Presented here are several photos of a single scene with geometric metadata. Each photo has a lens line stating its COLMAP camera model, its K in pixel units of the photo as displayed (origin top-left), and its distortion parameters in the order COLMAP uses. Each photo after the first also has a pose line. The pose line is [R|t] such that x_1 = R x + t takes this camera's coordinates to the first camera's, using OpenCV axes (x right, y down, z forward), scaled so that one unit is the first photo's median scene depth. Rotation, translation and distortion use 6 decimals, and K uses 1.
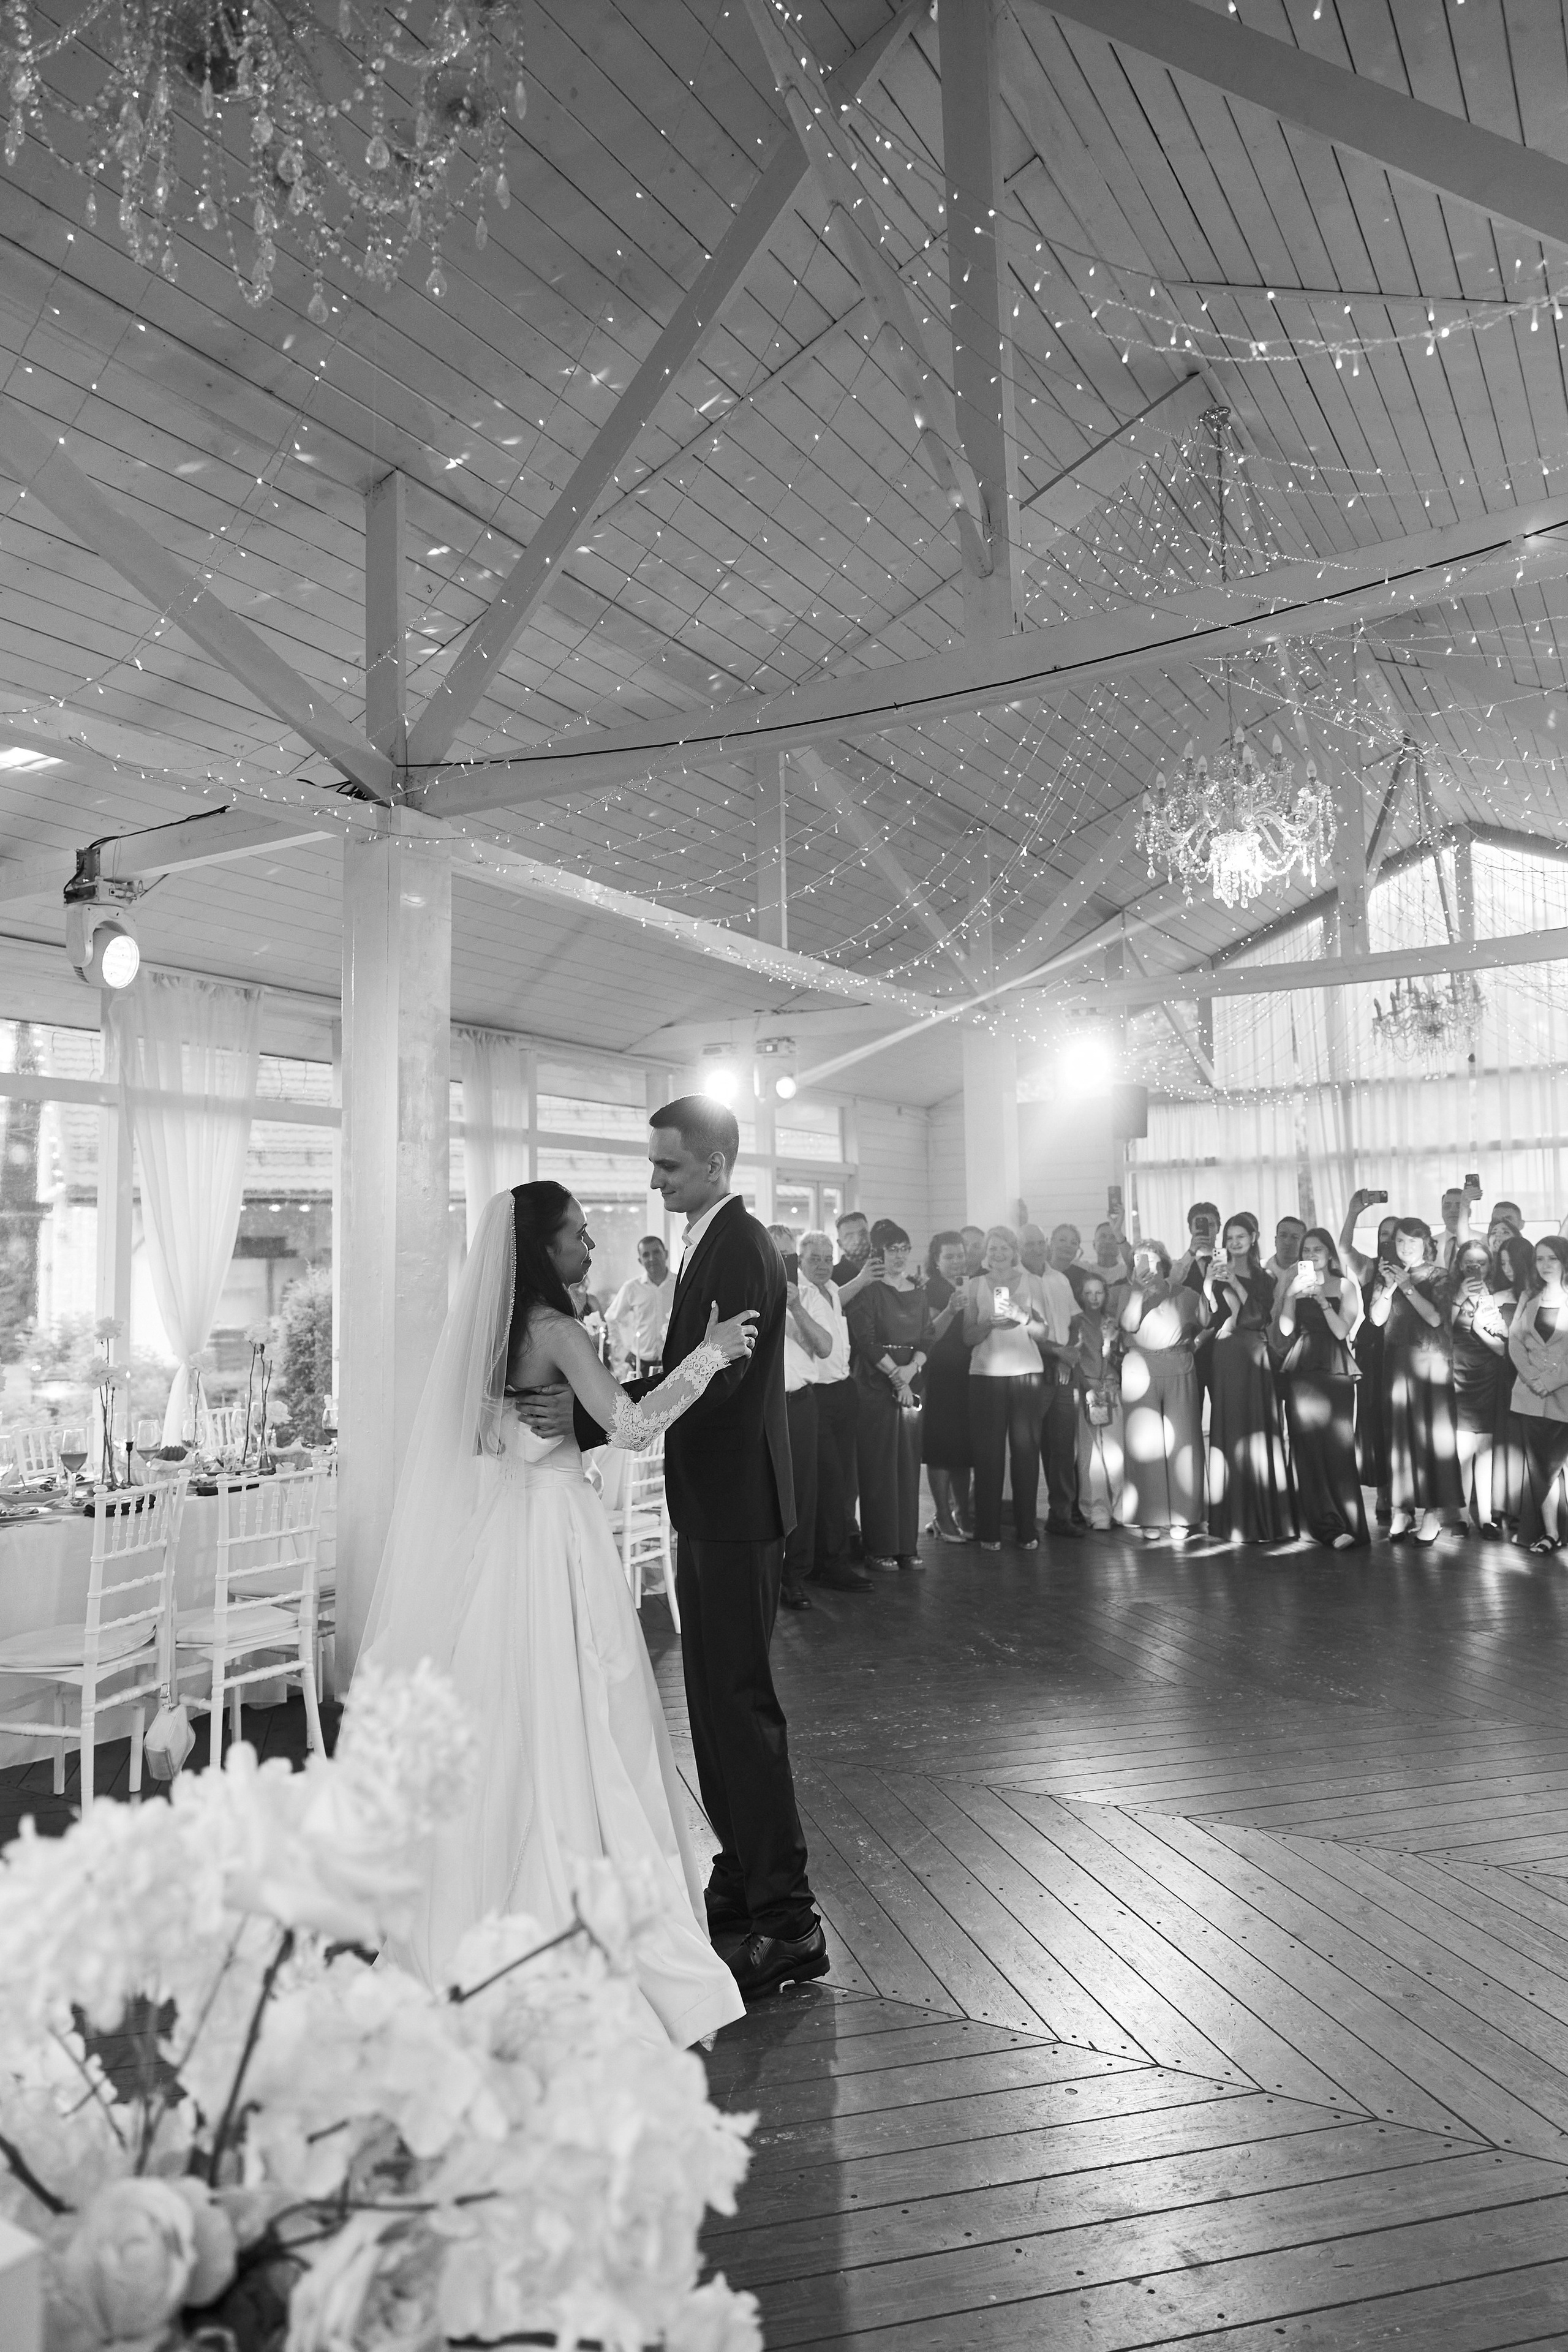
lens RADIAL K [[1516.3, 0, 806.3], [0, 1516.3, 1118.4], [0, 0, 1]] dist [-0.007874, 0.005369]
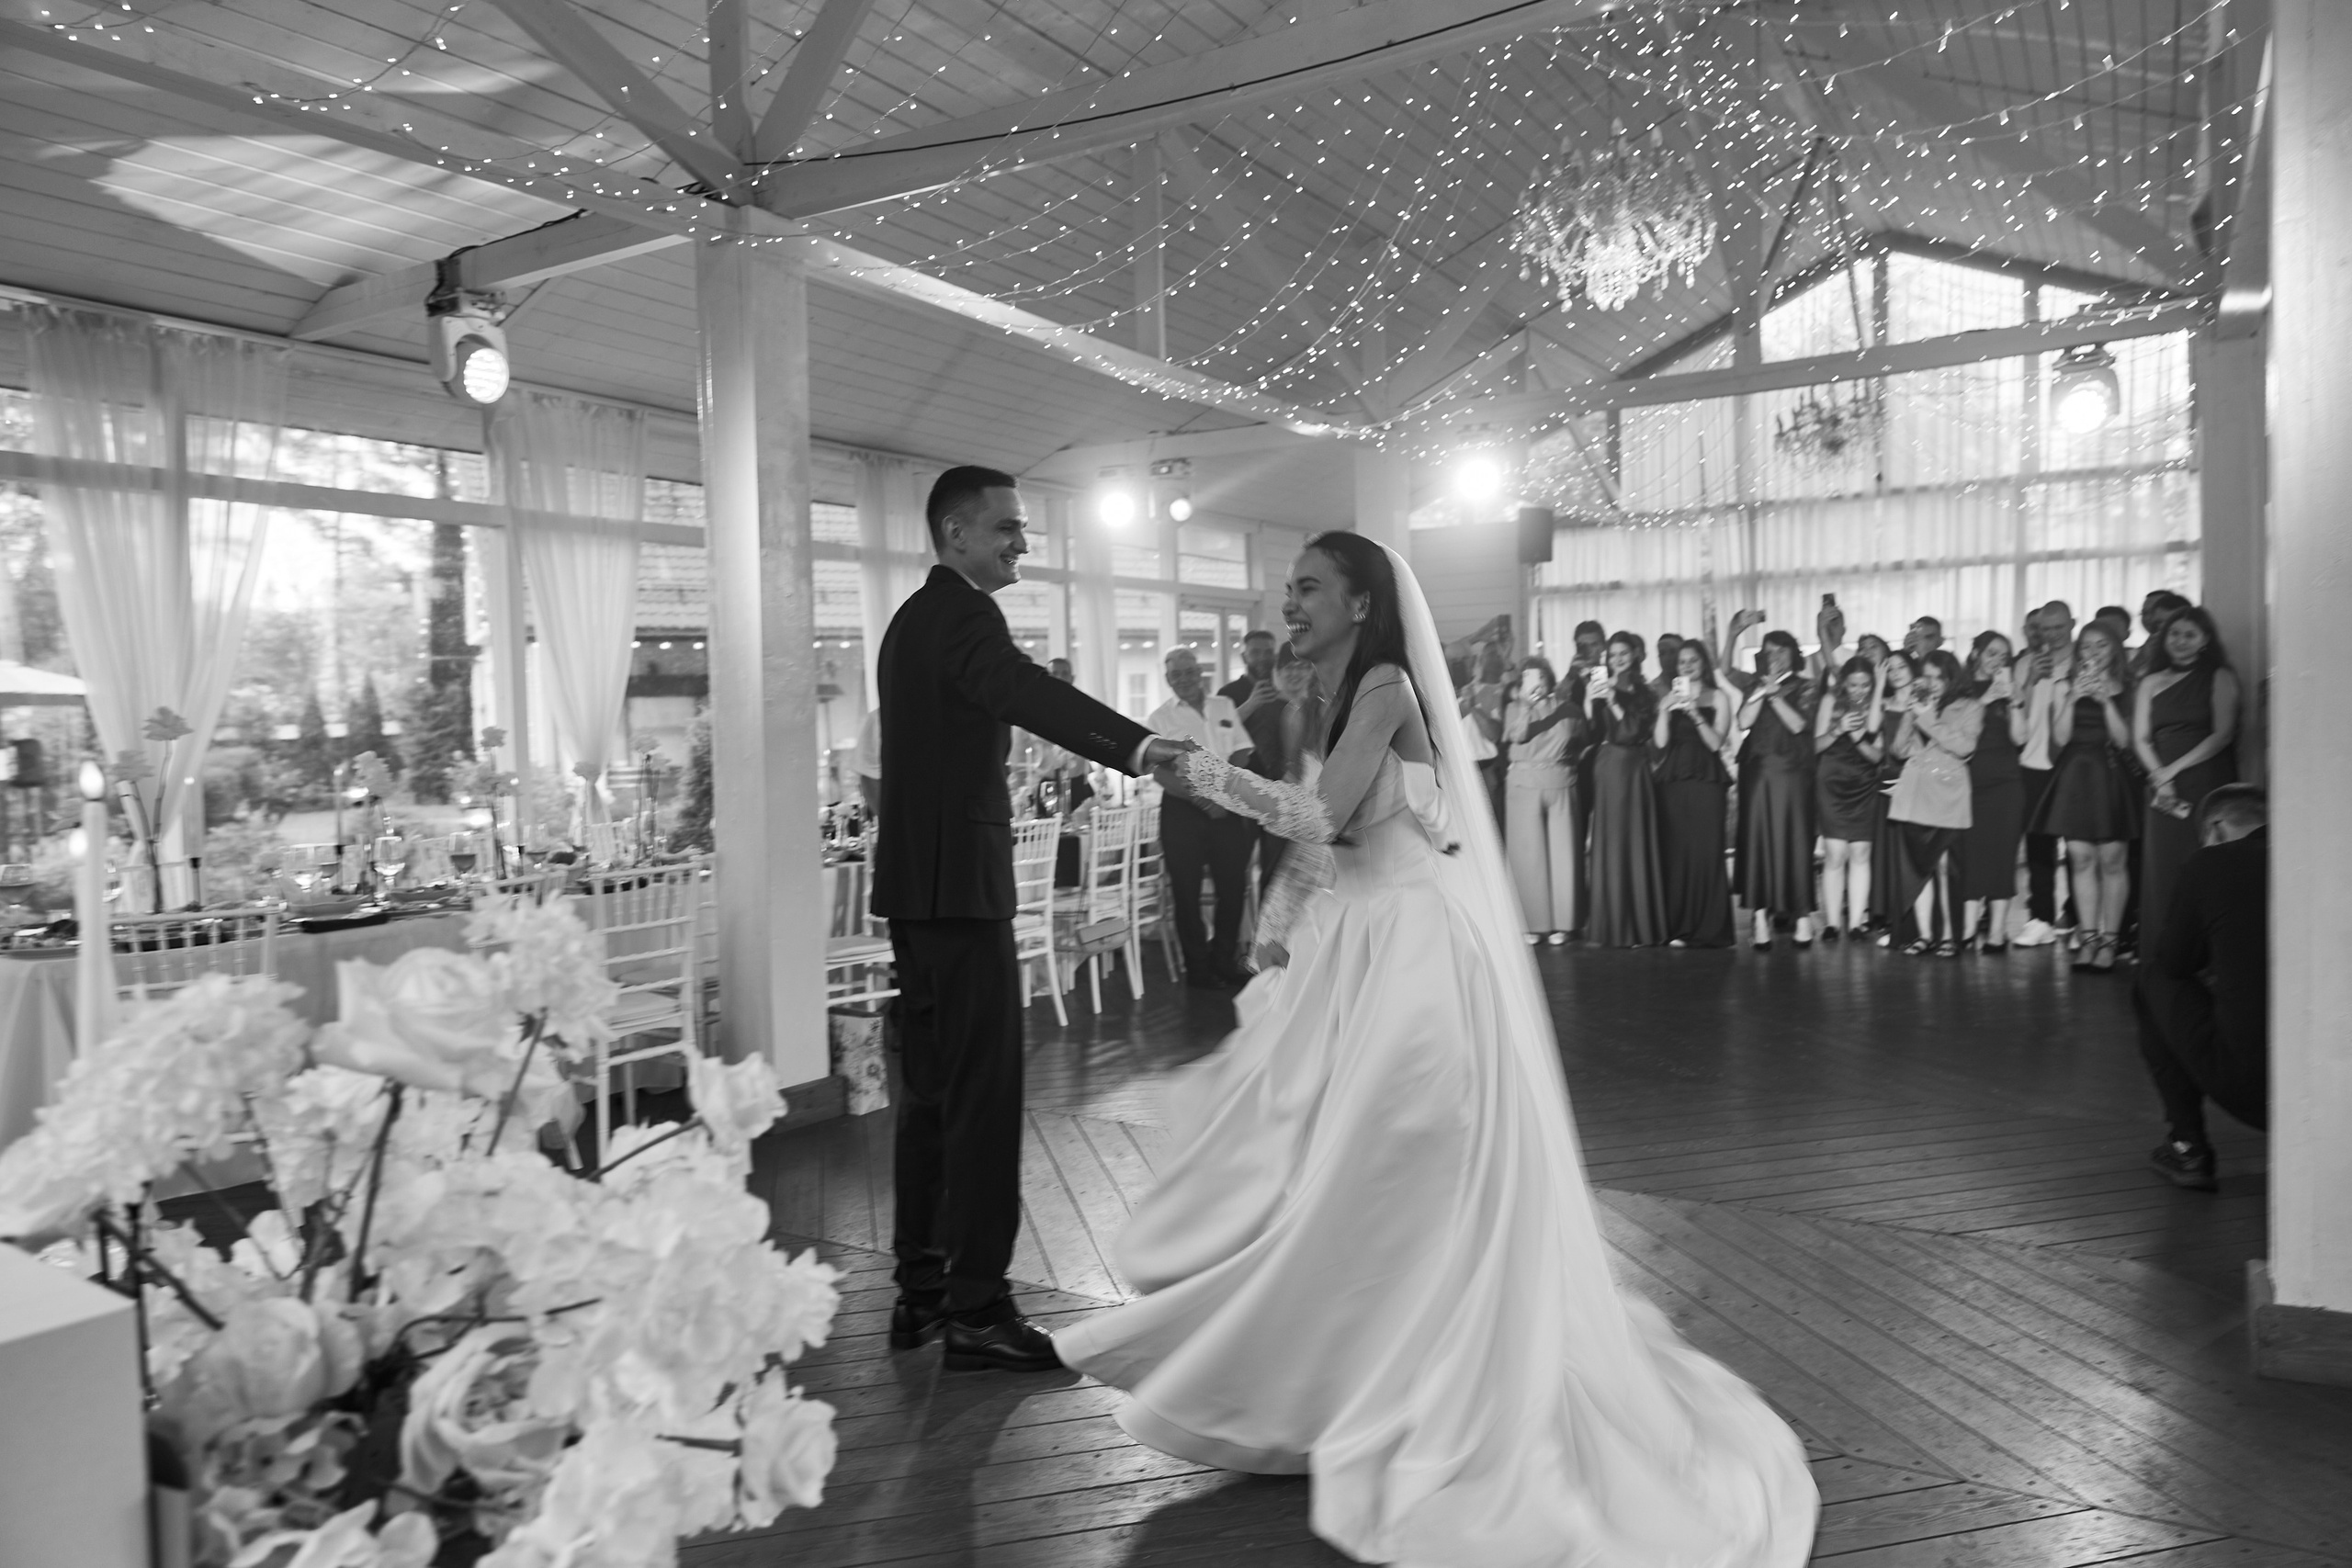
lens RADIAL K [[1516.1, 0, 1229.2], [0, 1516.1, 731.1], [0, 0, 1]] dist [-0.007874, 0.005369]
pose [[0.999955, -0.006594, -0.006858, 0.024387], [0.007331, 0.993492, 0.113664, 0.011727], [0.006064, -0.113709, 0.993496, -0.007957]]
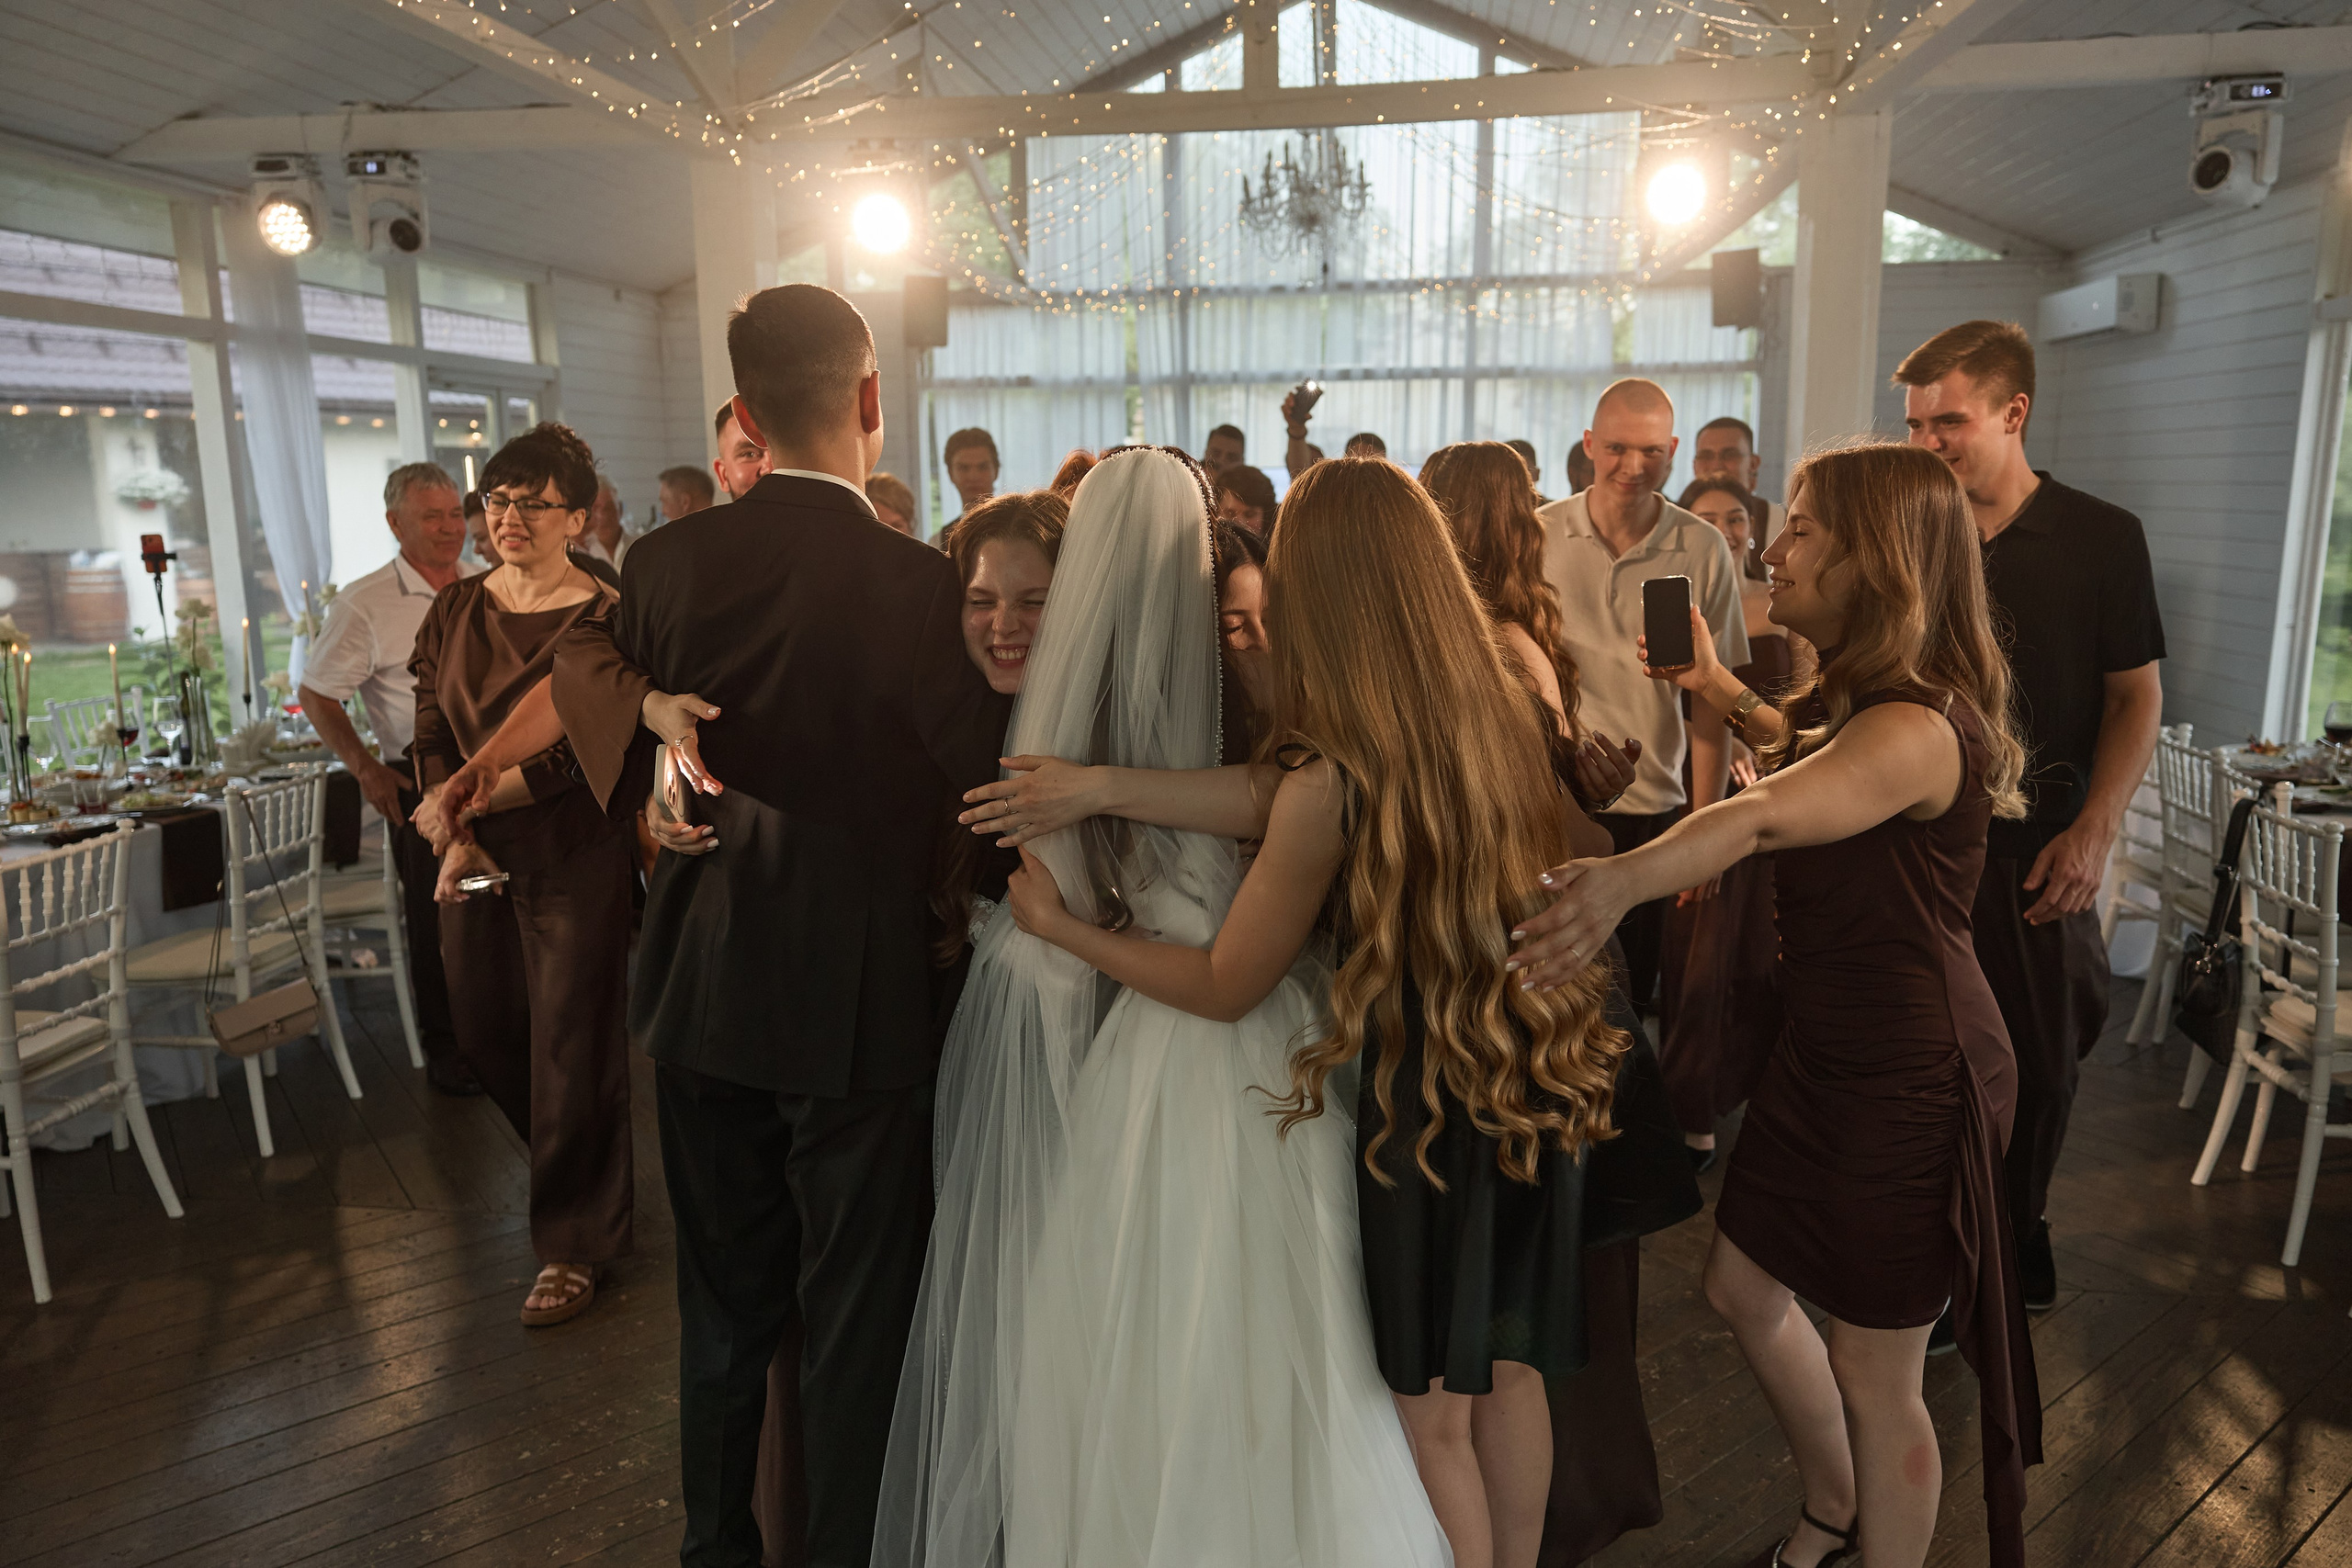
lens RADIAL K [[1516.1, 0, 1214.9], [0, 1516.1, 757.7], [0, 0, 1]] dist [-0.007874, 0.005369]
pose [[0.917240, -0.059193, 0.393913, 0.035111], [-0.049008, 0.964615, 0.259070, 0.010427], [-0.395309, -0.256934, 0.881882, 0.246206]]
